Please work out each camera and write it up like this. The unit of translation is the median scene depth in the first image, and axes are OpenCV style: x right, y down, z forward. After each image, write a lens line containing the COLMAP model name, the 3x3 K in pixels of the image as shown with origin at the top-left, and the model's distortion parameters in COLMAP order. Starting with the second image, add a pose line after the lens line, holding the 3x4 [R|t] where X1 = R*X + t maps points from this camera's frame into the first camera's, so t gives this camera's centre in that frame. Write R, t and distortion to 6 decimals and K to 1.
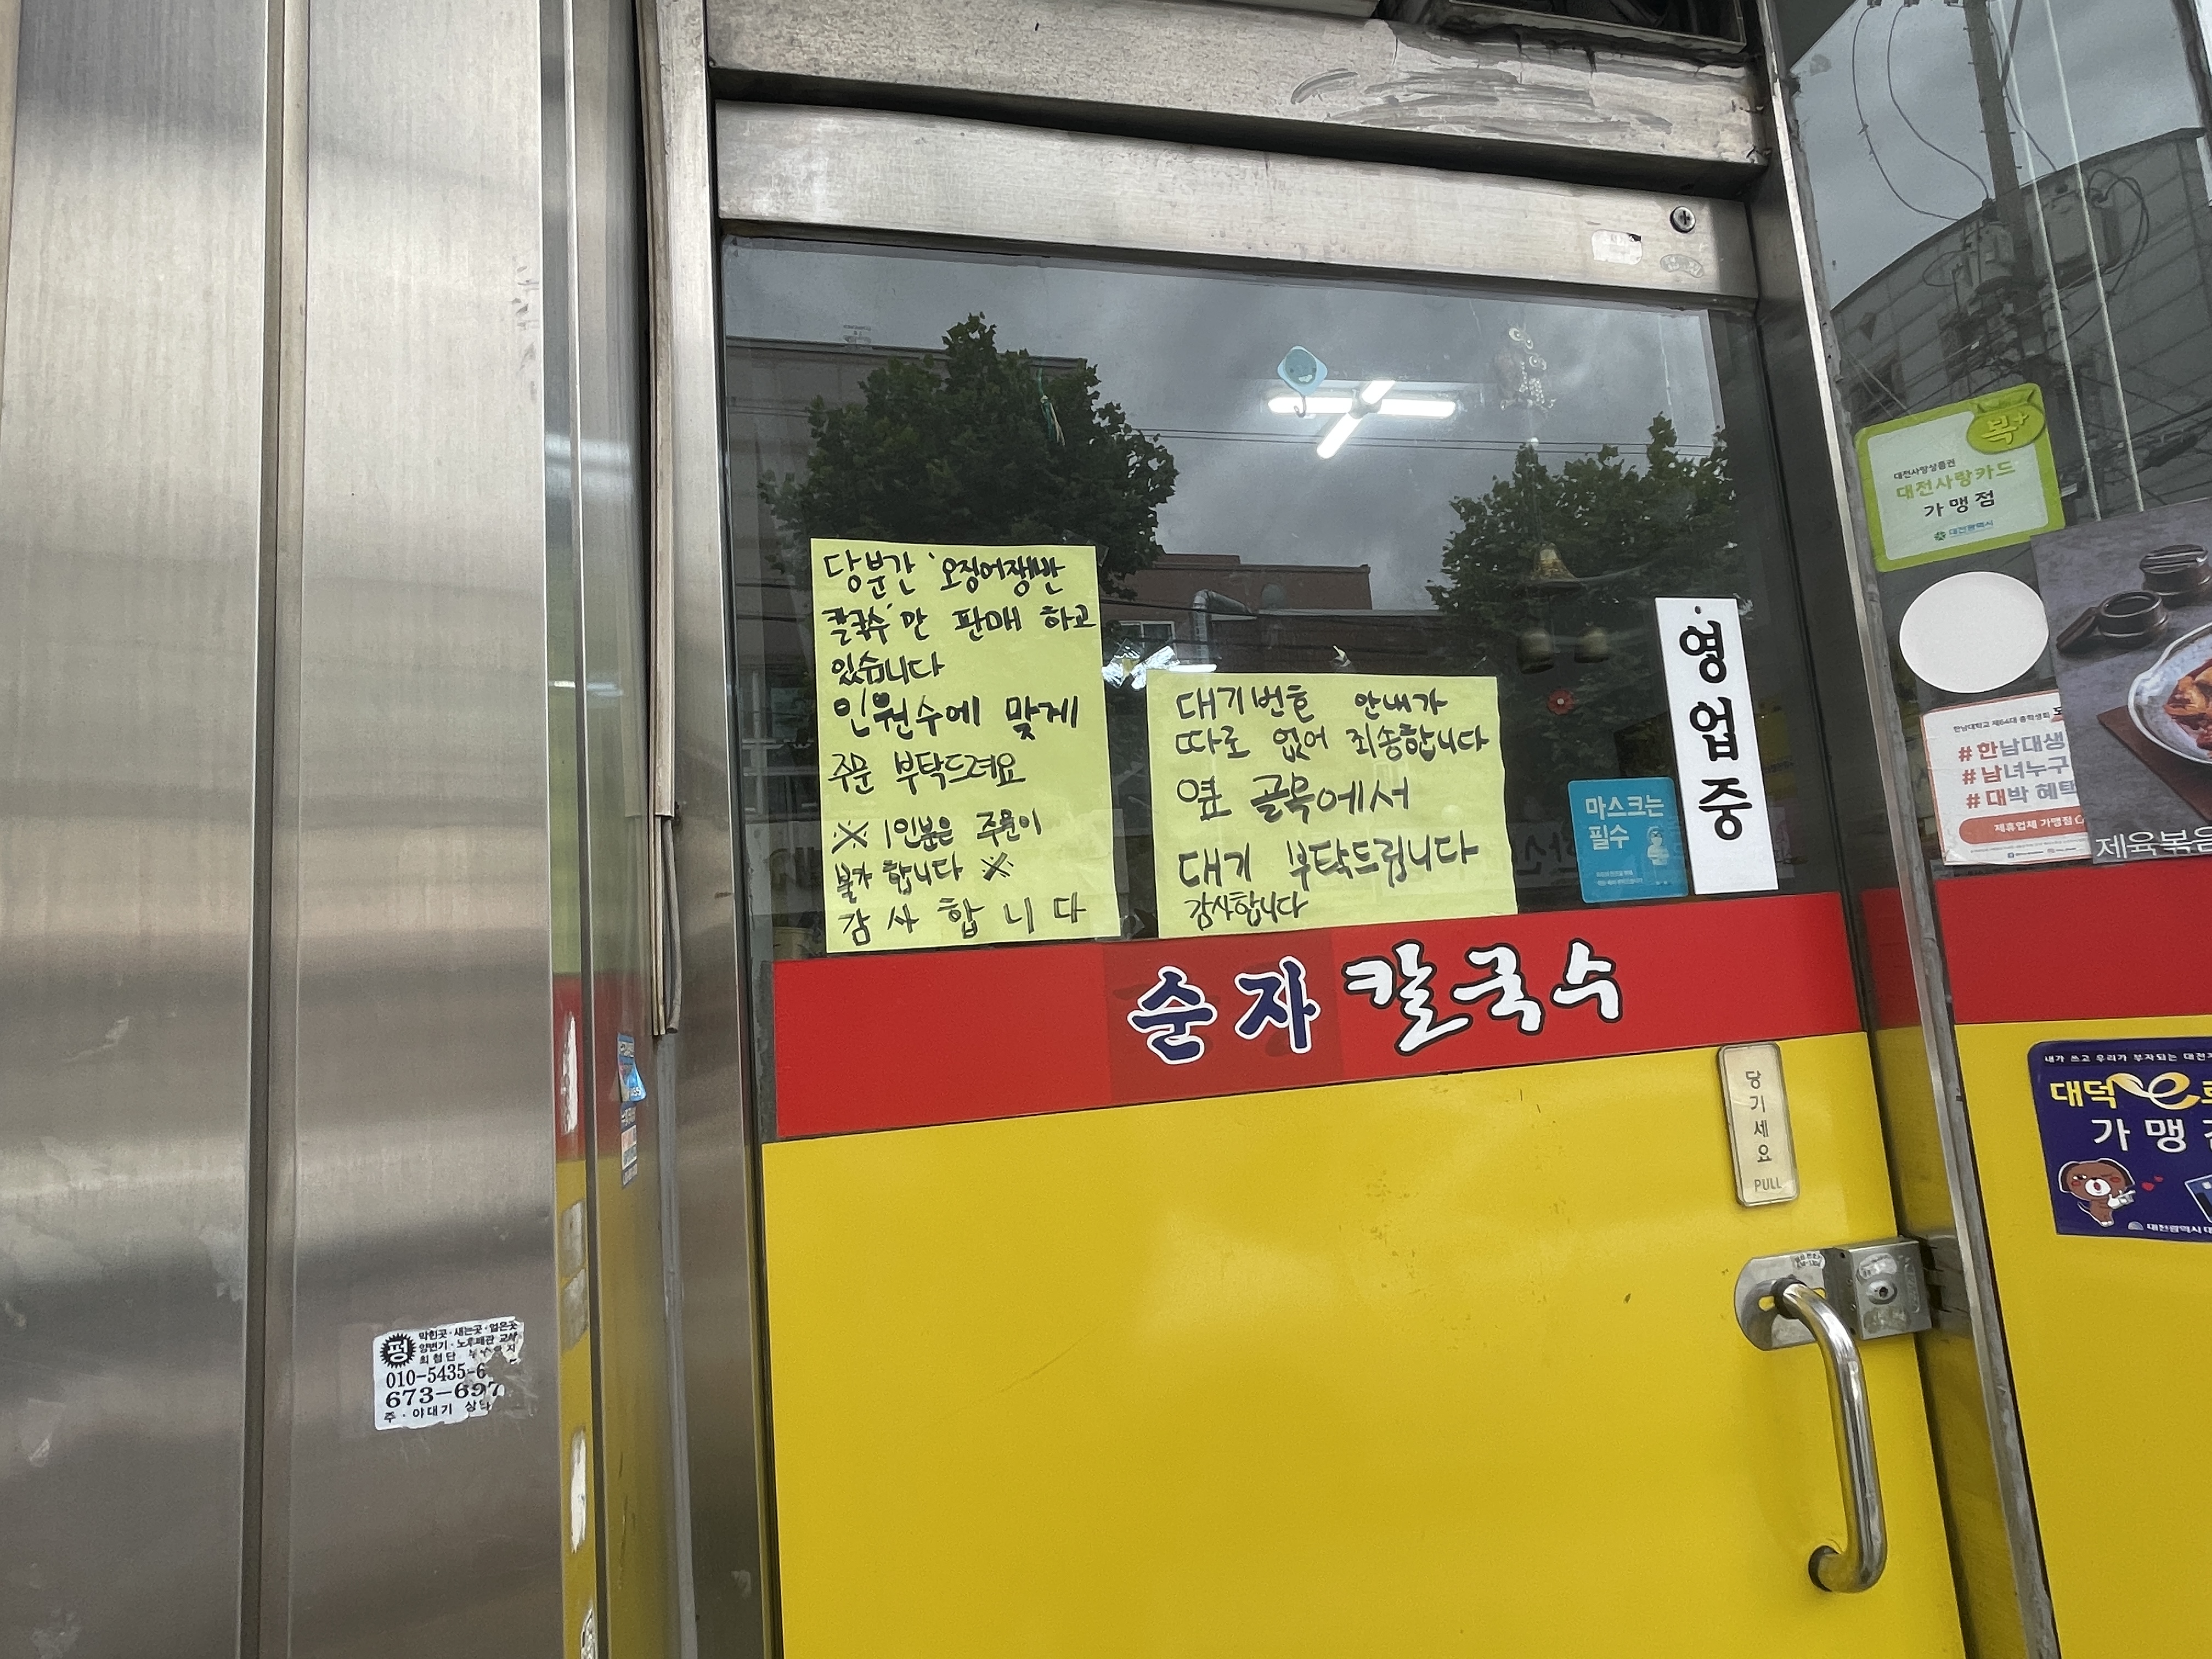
lens RADIAL K [[1207.3, 0, 1106.0], [0, 1207.3, 829.5], [0, 0, 1]] dist [-0.038071, 0.022239]
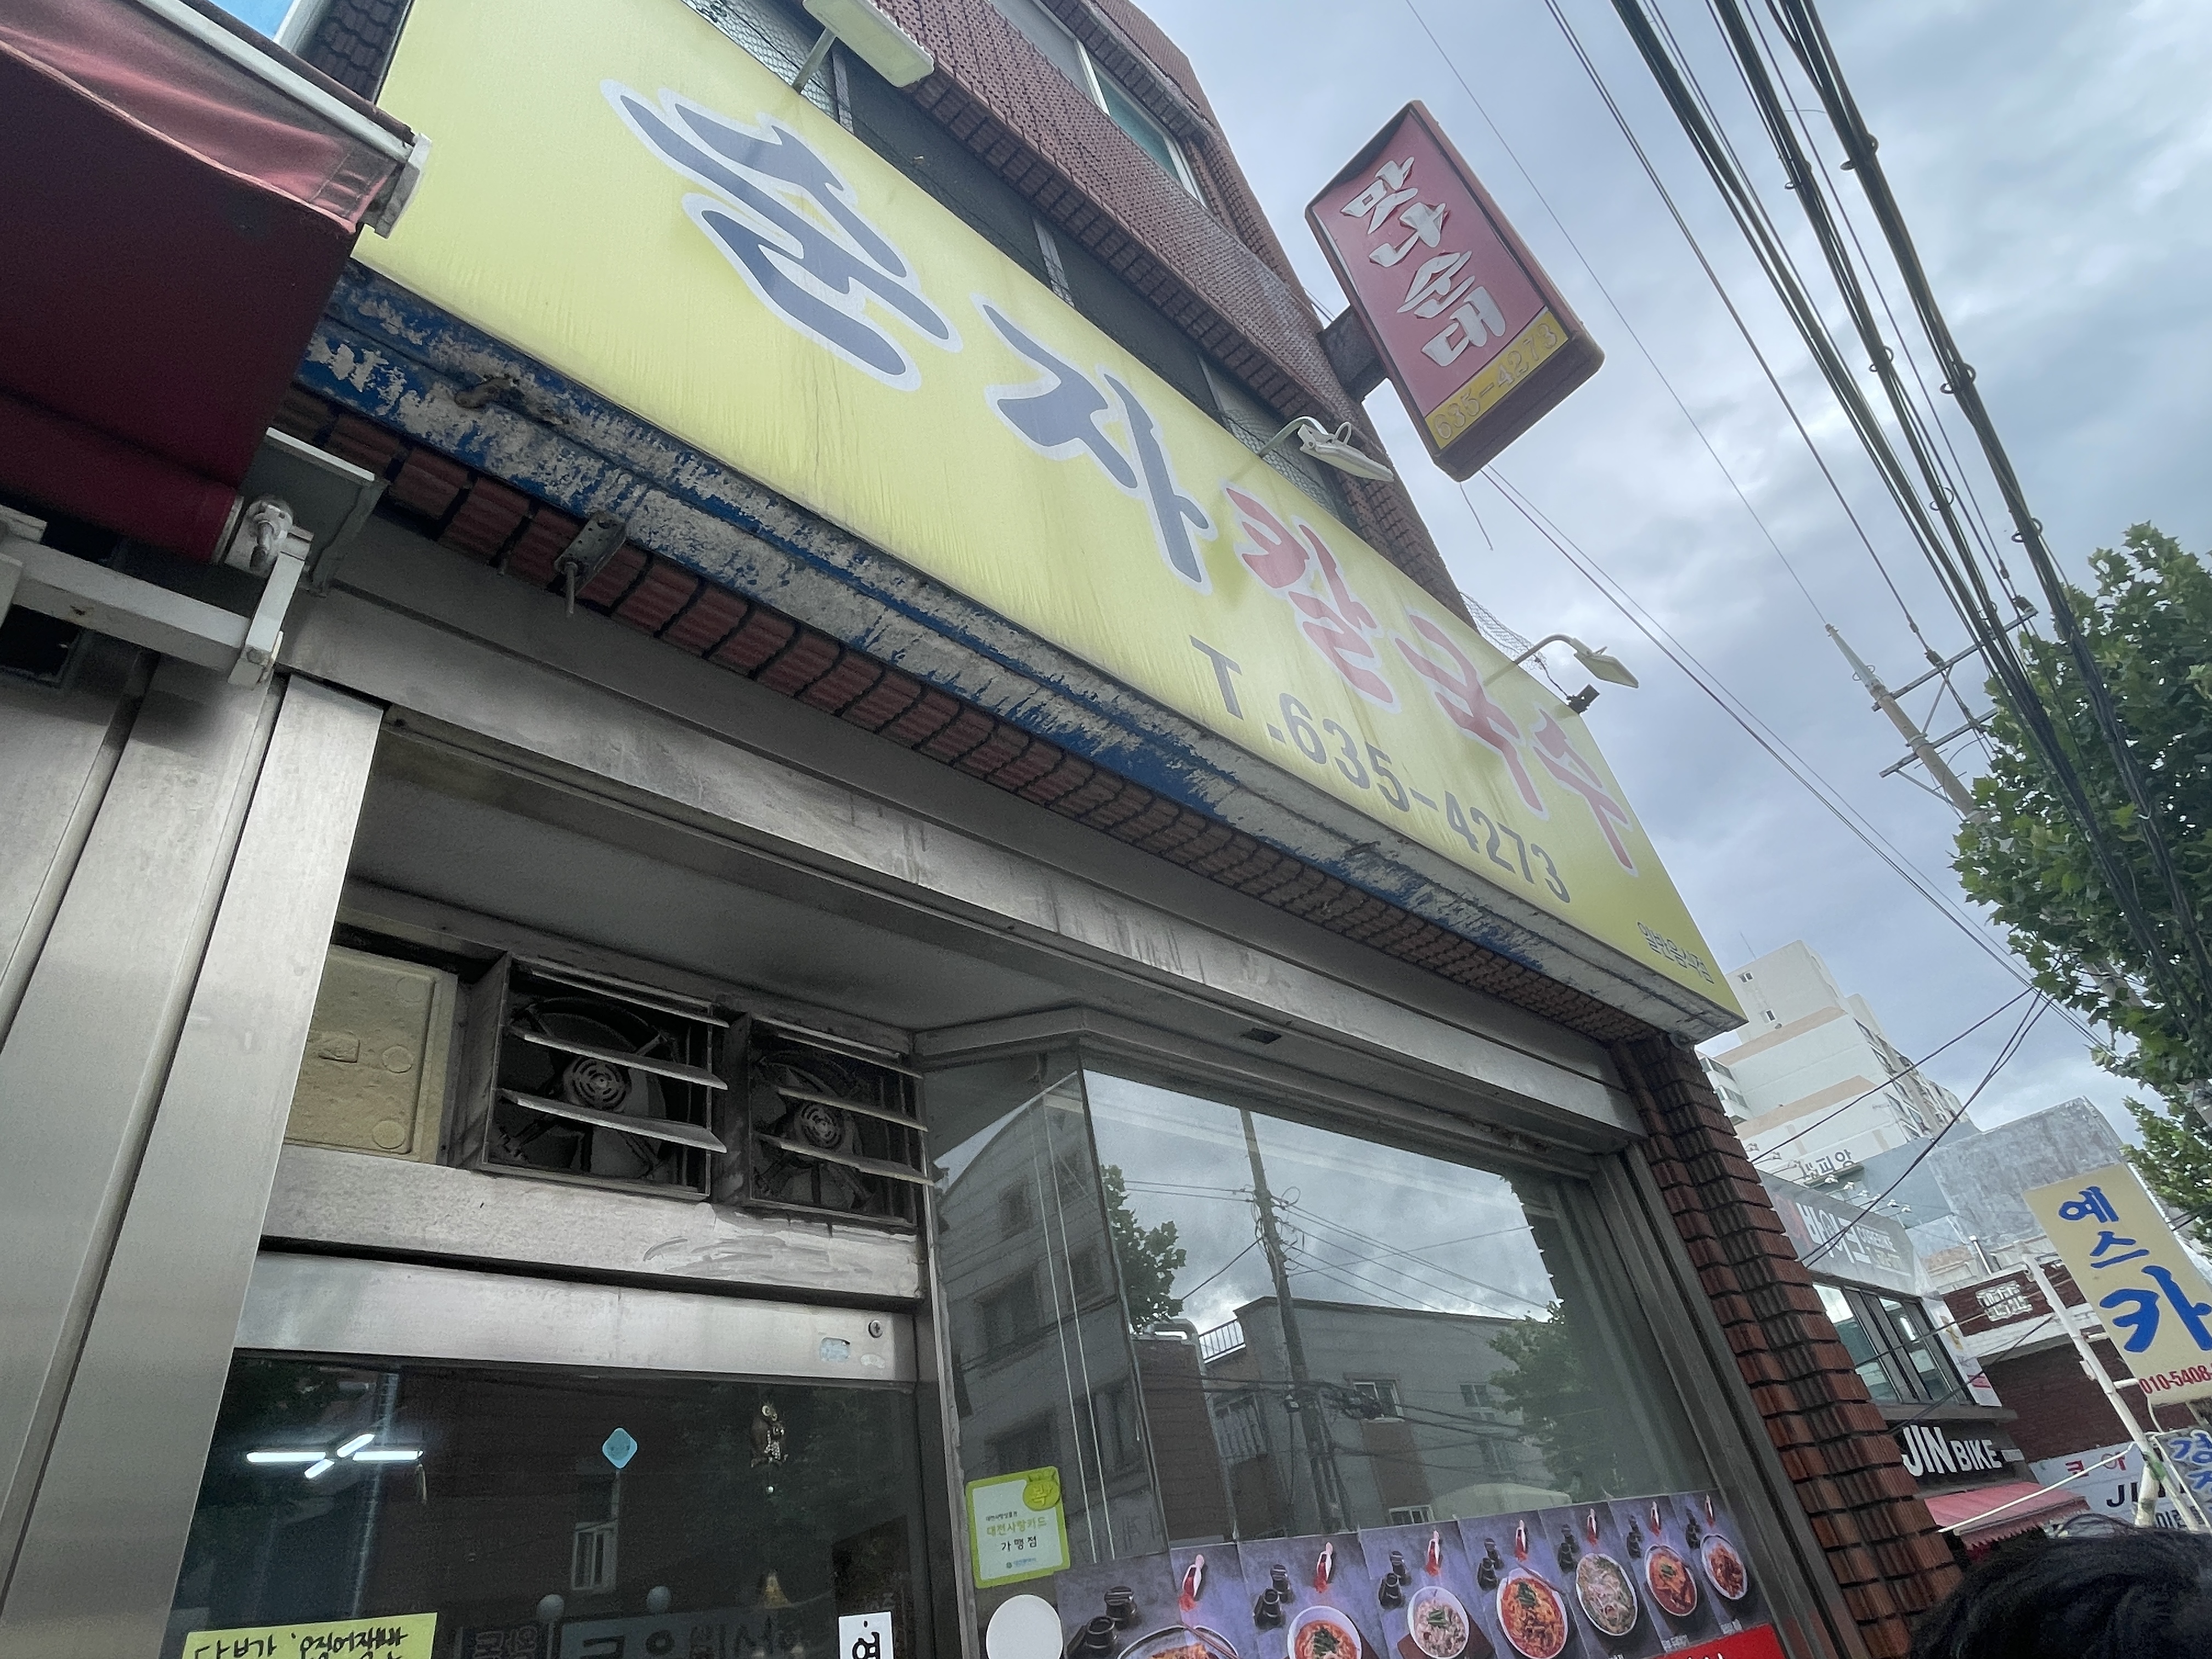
lens RADIAL K [[1207.3, 0, 1106.0], [0, 1207.3, 829.5], [0, 0, 1]] dist [-0.038071, 0.022239]
pose [[0.829861, 0.269891, 0.488355, -0.247440], [0.037807, 0.846023, -0.531803, -0.224142], [-0.556688, 0.459786, 0.691878, -0.646956]]
